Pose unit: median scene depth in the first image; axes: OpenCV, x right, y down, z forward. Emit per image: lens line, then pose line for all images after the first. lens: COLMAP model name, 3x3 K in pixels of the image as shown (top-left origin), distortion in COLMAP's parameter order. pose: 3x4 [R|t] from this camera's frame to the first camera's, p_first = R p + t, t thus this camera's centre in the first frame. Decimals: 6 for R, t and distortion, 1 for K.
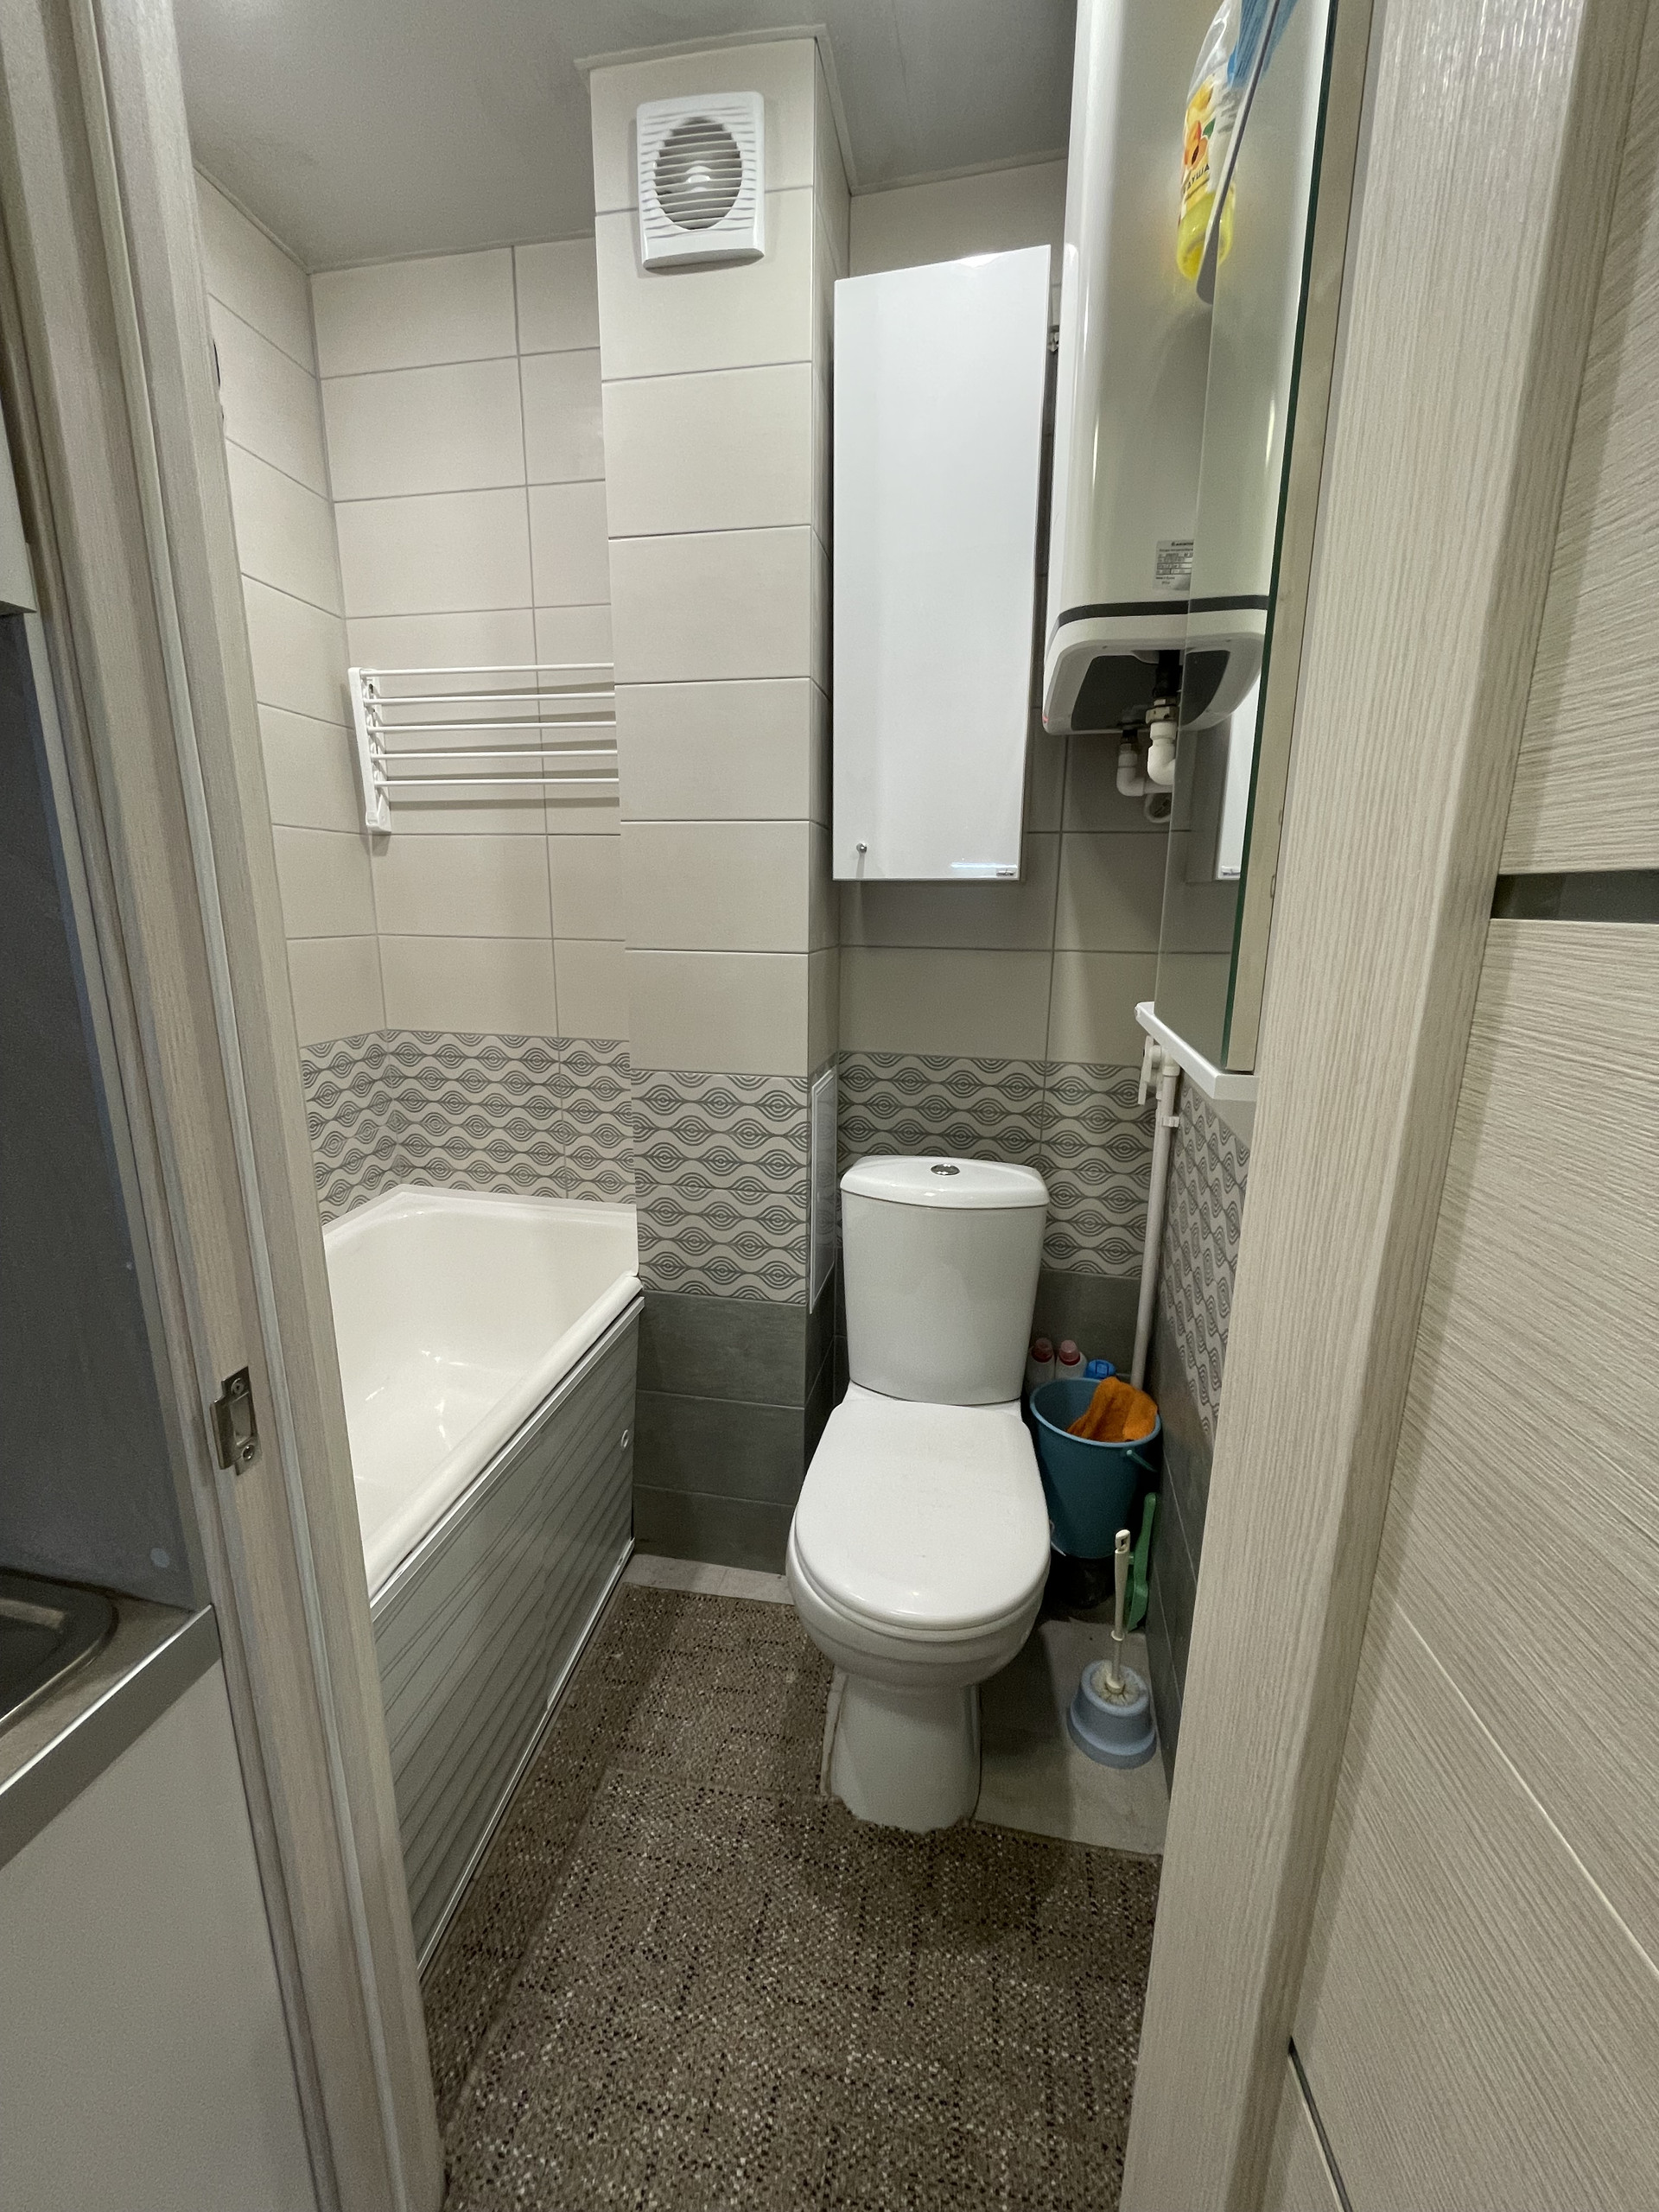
lens RADIAL K [[892.6, 0, 830.2], [0, 892.6, 1107.0], [0, 0, 1]] dist [-0.004508, 0.000494]
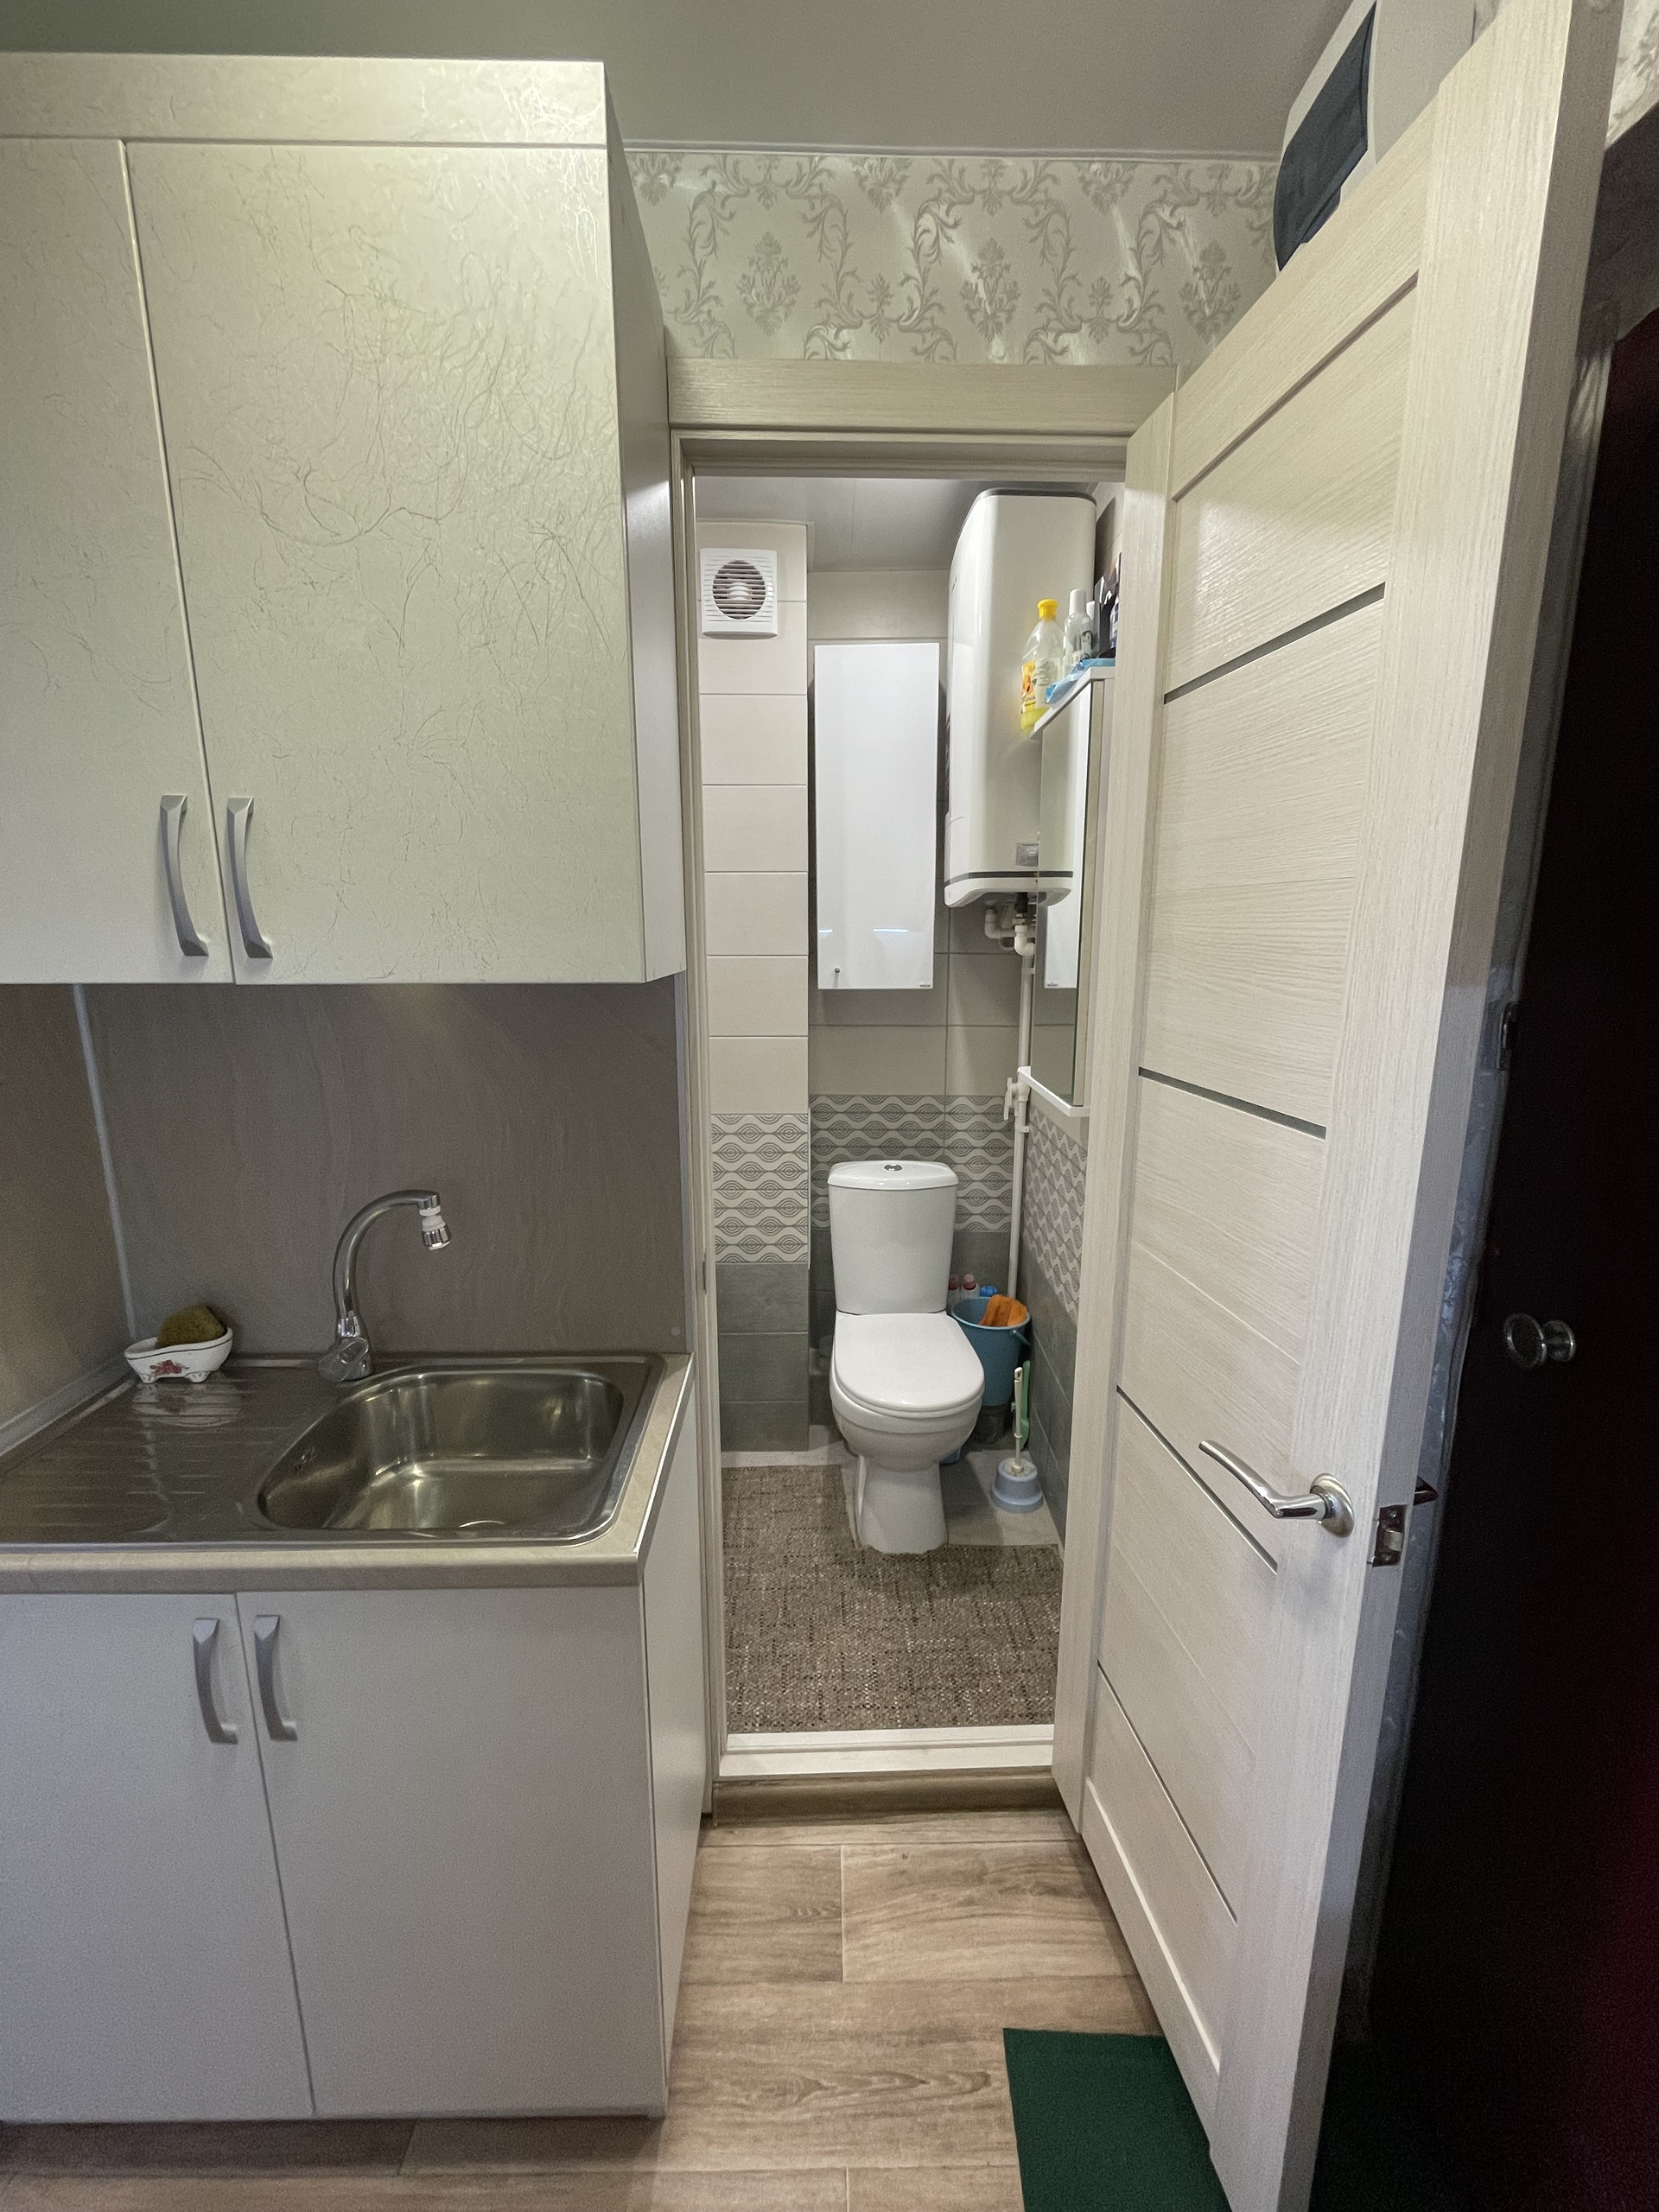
lens RADIAL K [[892.6, 0, 829.1], [0, 892.6, 1103.7], [0, 0, 1]] dist [-0.004508, 0.000494]
pose [[0.978709, -0.050165, 0.199026, -0.287251], [0.056768, 0.998006, -0.027606, -0.005500], [-0.197245, 0.038316, 0.979605, -0.525139]]
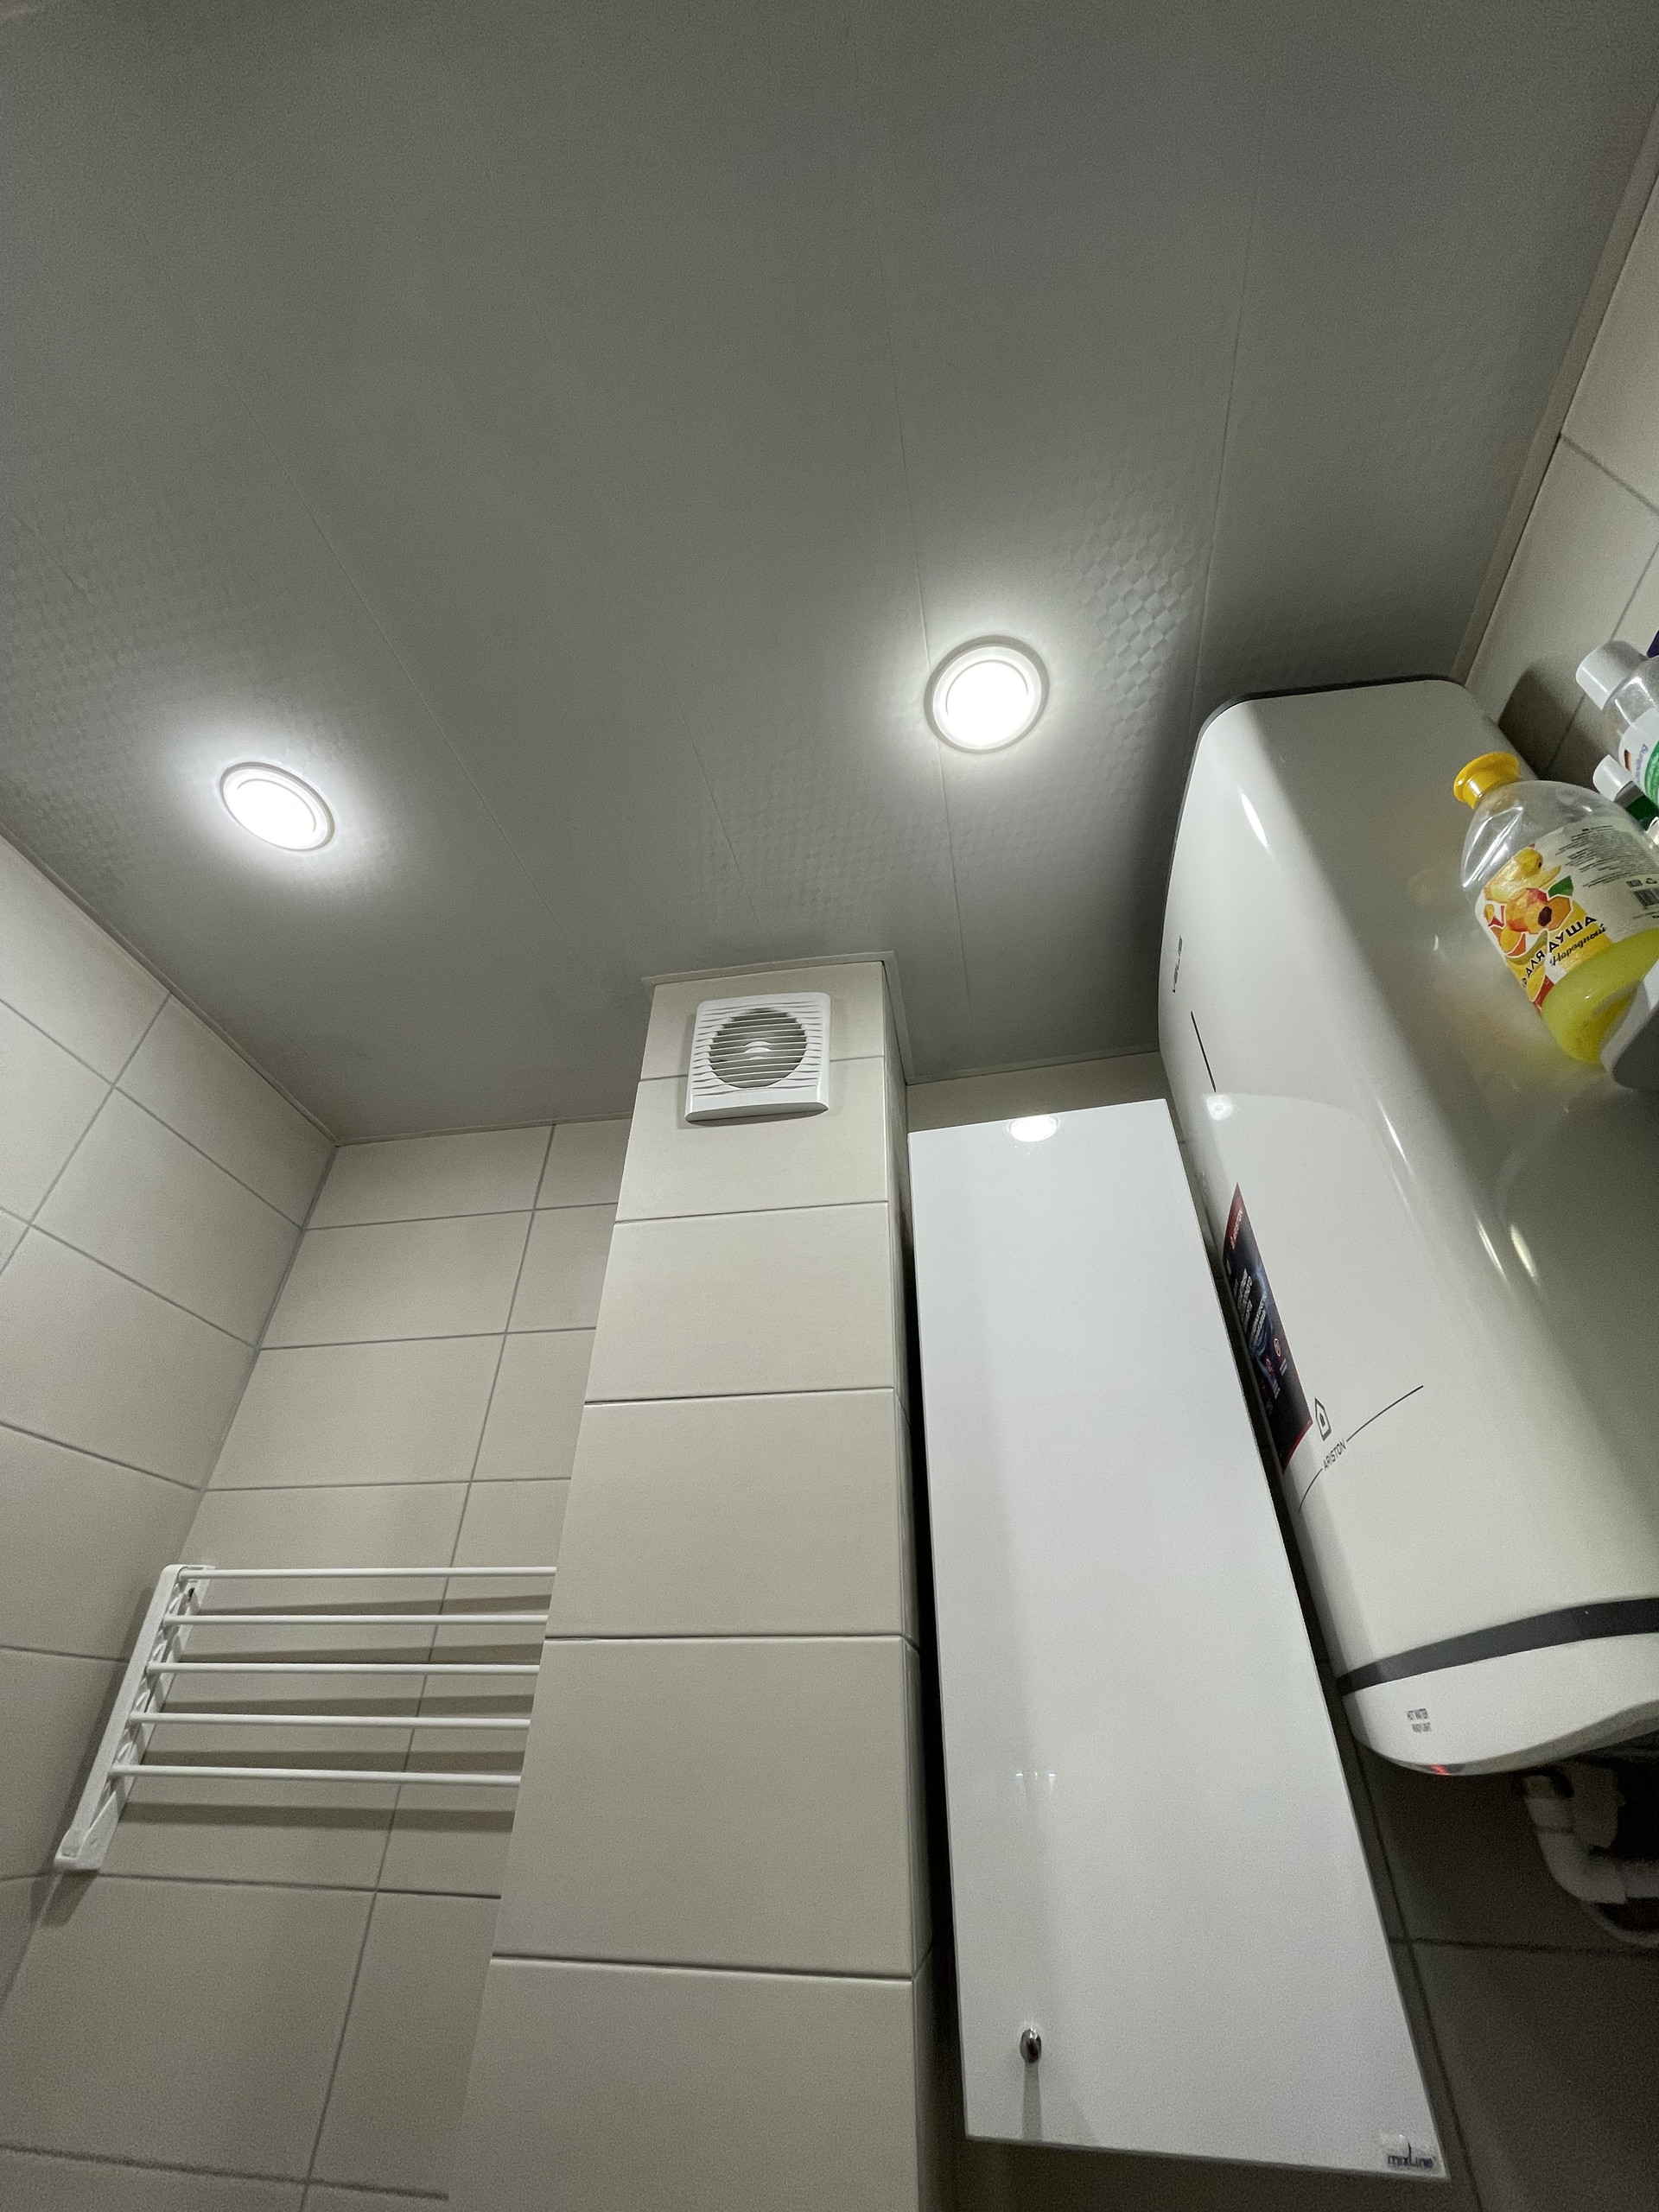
lens RADIAL K [[892.6, 0, 830.4], [0, 892.6, 1112.3], [0, 0, 1]] dist [-0.004508, 0.000494]
pose [[0.999939, 0.006401, 0.009008, -0.063292], [0.002545, 0.659845, -0.751397, -0.245030], [-0.010754, 0.751375, 0.659788, 0.344891]]
